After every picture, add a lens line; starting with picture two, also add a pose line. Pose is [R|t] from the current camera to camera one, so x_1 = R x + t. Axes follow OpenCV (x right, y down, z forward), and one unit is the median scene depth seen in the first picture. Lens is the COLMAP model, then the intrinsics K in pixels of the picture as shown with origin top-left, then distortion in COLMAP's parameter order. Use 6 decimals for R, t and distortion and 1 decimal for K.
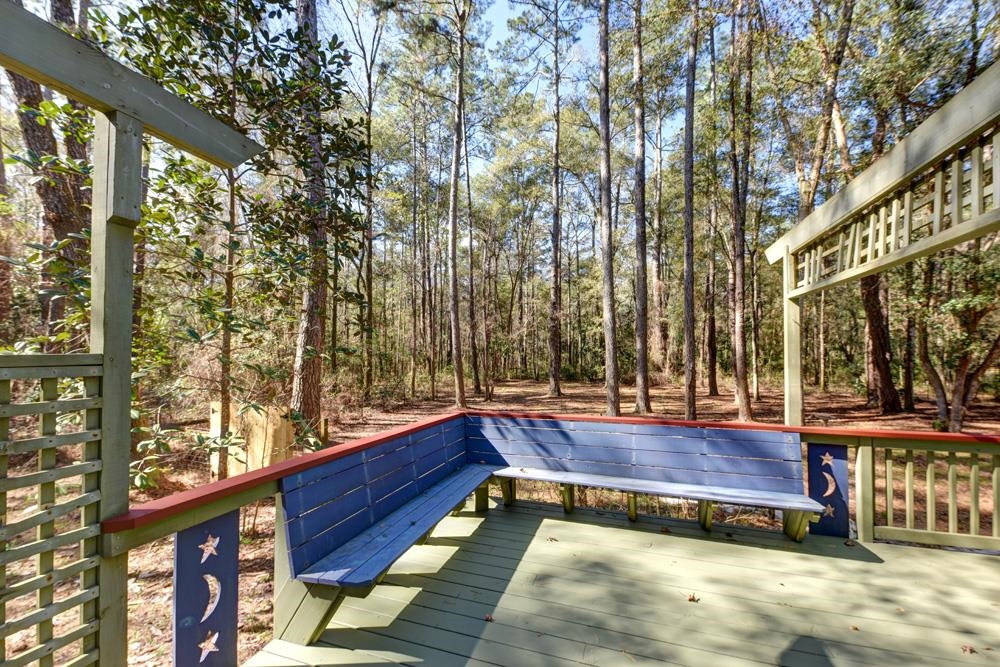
lens RADIAL K [[388.2, 0, 499.9], [0, 388.2, 349.4], [0, 0, 1]] dist [0.011248, -0.007175]
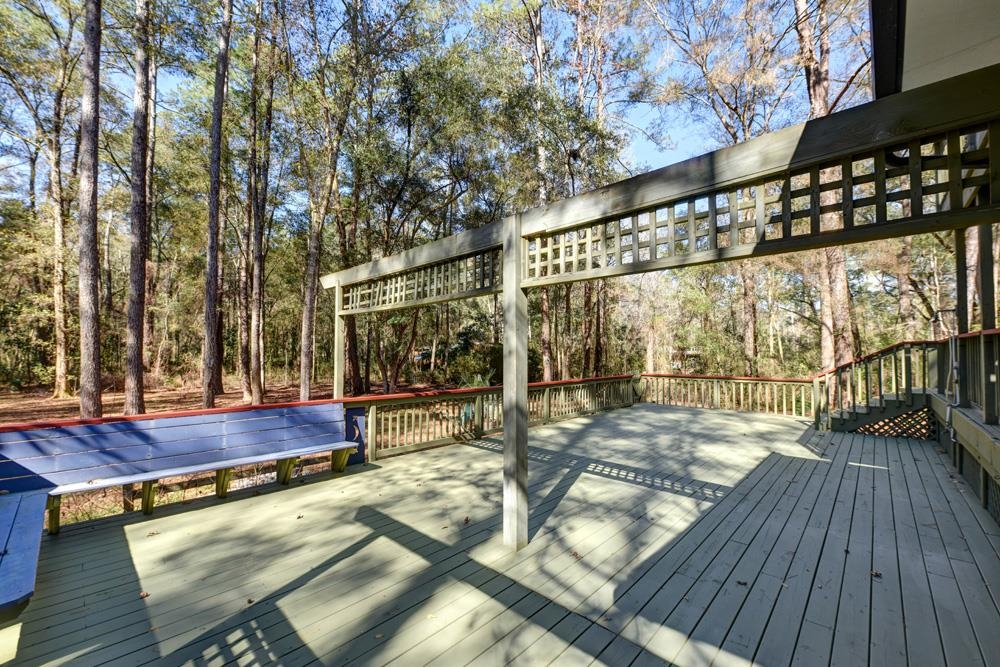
lens RADIAL K [[407.3, 0, 499.2], [0, 407.3, 356.4], [0, 0, 1]] dist [0.000232, 0.000015]
pose [[0.419476, -0.003386, 0.907760, -0.427972], [-0.019376, 0.999732, 0.012683, -0.001127], [-0.907560, -0.022909, 0.419298, -0.230948]]
